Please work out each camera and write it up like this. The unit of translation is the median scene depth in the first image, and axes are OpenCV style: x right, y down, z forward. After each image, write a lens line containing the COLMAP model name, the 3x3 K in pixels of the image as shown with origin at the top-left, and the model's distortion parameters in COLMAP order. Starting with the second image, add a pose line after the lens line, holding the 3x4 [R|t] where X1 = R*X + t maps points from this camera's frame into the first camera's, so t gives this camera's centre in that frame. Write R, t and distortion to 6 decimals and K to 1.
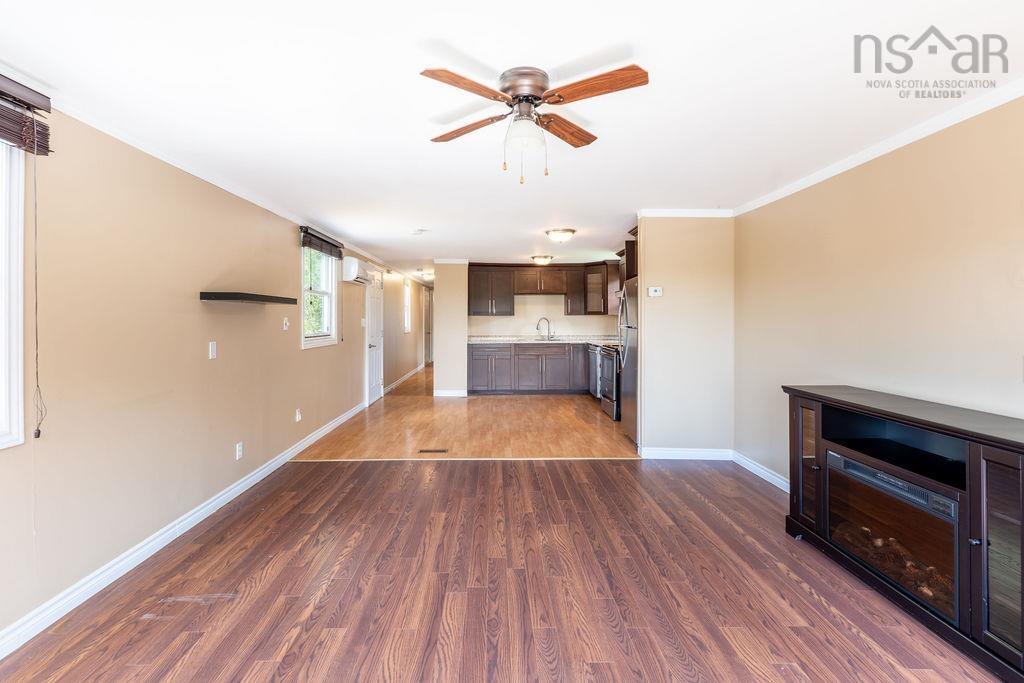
lens RADIAL K [[492.8, 0, 501.4], [0, 492.8, 319.4], [0, 0, 1]] dist [0.004380, 0.000767]
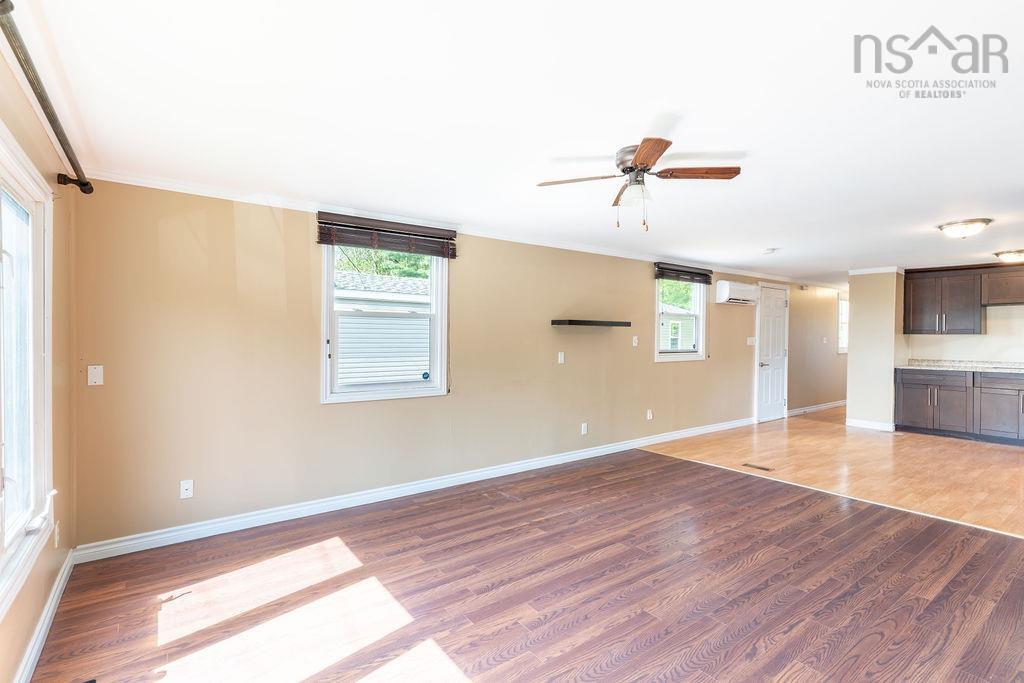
lens RADIAL K [[483.7, 0, 509.9], [0, 483.7, 338.5], [0, 0, 1]] dist [0.001269, 0.000020]
pose [[0.581694, 0.005677, -0.813388, 0.558234], [-0.004342, 0.999983, 0.003874, -0.002404], [0.813396, 0.001279, 0.581709, -0.000318]]
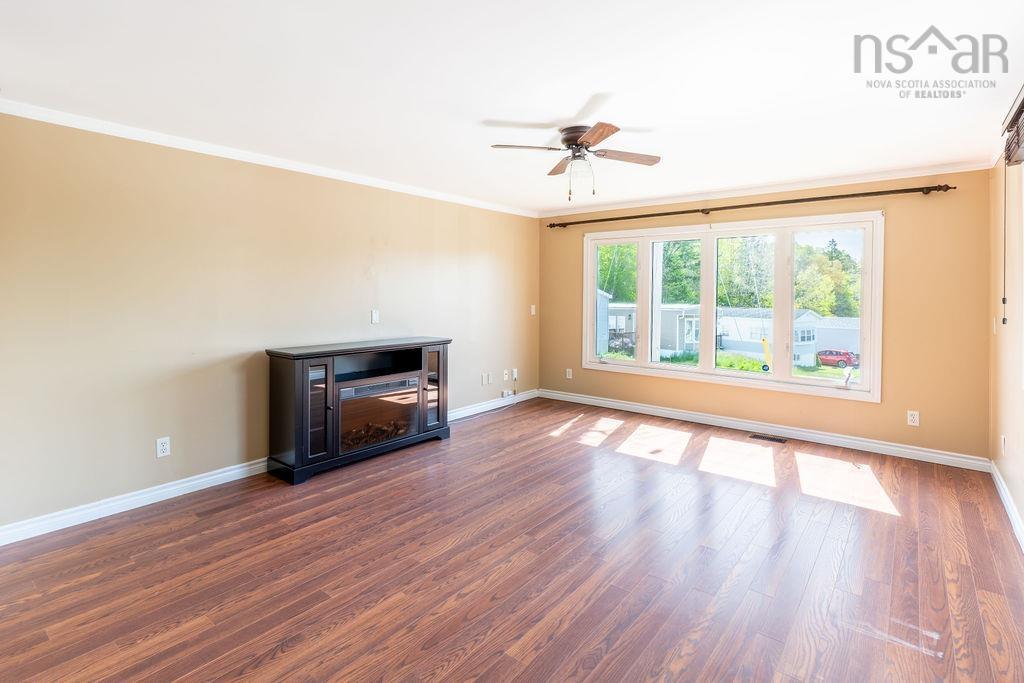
lens RADIAL K [[500.8, 0, 508.1], [0, 500.8, 293.9], [0, 0, 1]] dist [0.000967, 0.000190]
pose [[-0.768434, -0.002380, 0.639925, -0.470951], [-0.000224, 0.999994, 0.003450, -0.002538], [-0.639929, 0.002508, -0.768430, 1.435886]]
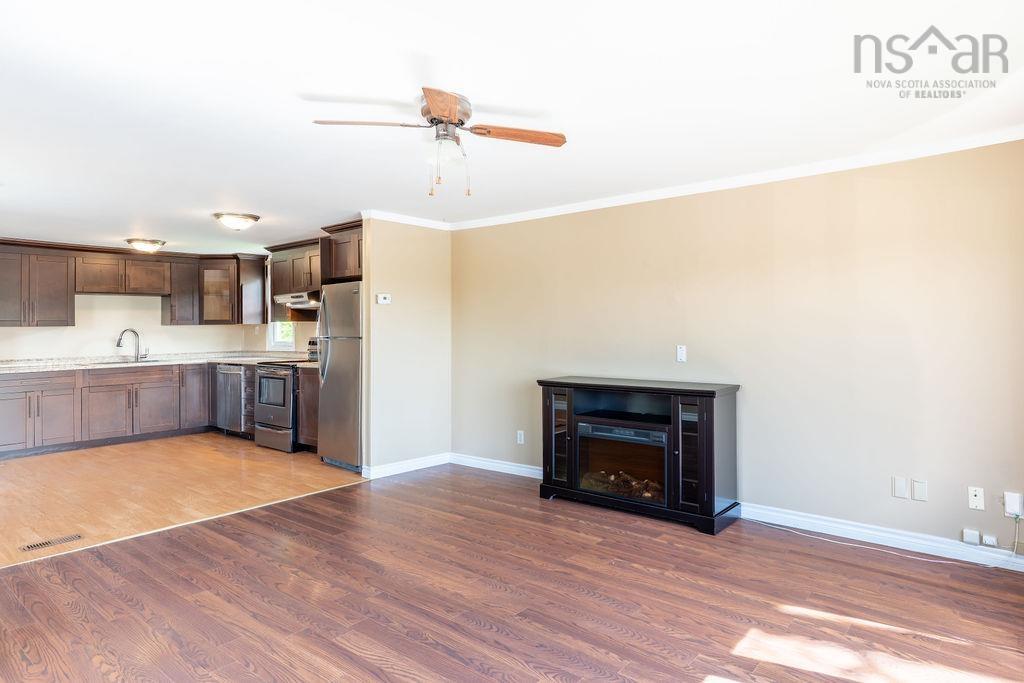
lens RADIAL K [[584.7, 0, 607.9], [0, 584.7, 315.6], [0, 0, 1]] dist [0.018540, -0.020632]
pose [[0.590102, 0.008523, 0.807284, -0.478152], [0.011298, 0.999759, -0.018814, 0.001869], [-0.807250, 0.020223, 0.589864, -0.016173]]
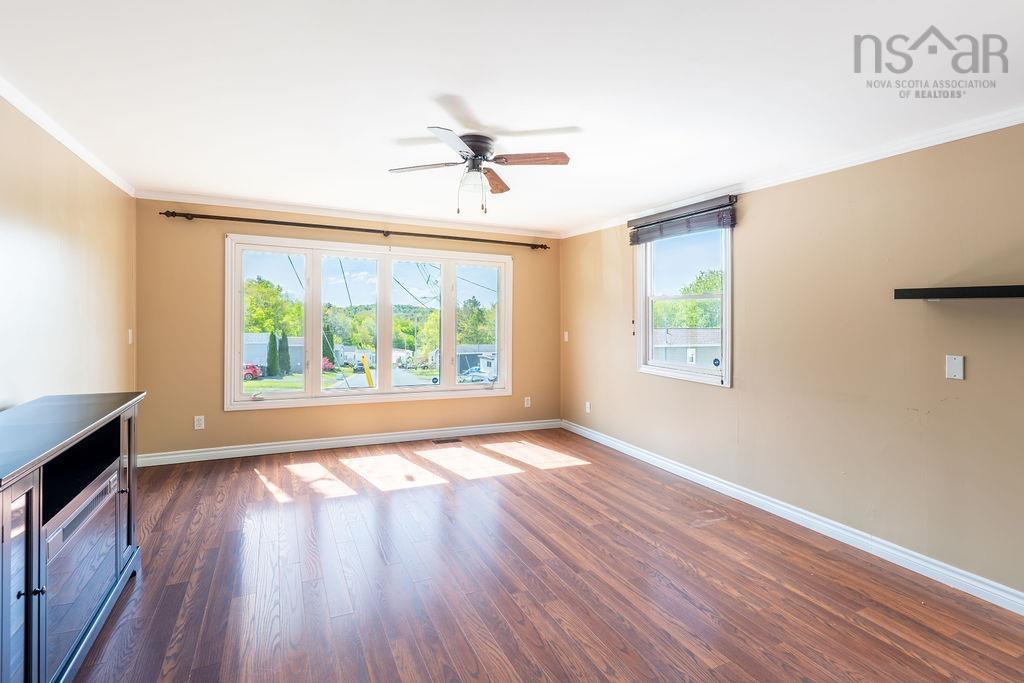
lens RADIAL K [[495.0, 0, 512.8], [0, 495.0, 317.8], [0, 0, 1]] dist [0.000760, 0.000330]
pose [[-0.906427, -0.010999, -0.422220, 0.339084], [-0.016249, 0.999829, 0.008838, -0.007676], [0.422050, 0.014872, -0.906450, 1.425812]]
